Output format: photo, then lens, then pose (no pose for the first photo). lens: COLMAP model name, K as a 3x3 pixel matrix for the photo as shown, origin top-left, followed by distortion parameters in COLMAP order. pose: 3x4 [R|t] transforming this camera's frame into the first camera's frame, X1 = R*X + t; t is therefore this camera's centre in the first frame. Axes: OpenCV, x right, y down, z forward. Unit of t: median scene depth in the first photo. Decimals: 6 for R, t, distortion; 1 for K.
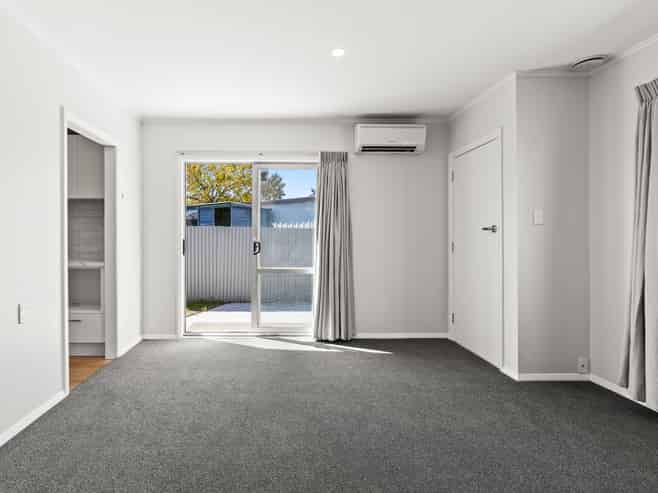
lens RADIAL K [[353.5, 0, 328.4], [0, 353.5, 231.8], [0, 0, 1]] dist [-0.003235, -0.000730]
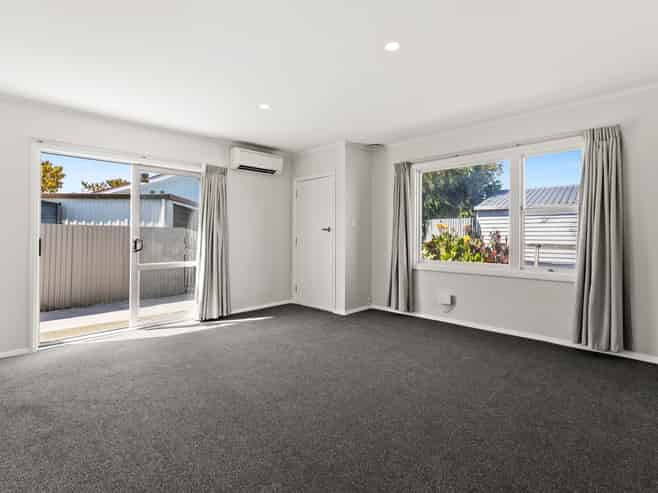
lens RADIAL K [[332.6, 0, 329.0], [0, 332.6, 228.6], [0, 0, 1]] dist [0.001719, 0.000595]
pose [[0.724409, 0.007947, 0.689324, -0.501359], [-0.006169, 0.999968, -0.005046, -0.003389], [-0.689343, -0.000597, 0.724435, -0.114828]]
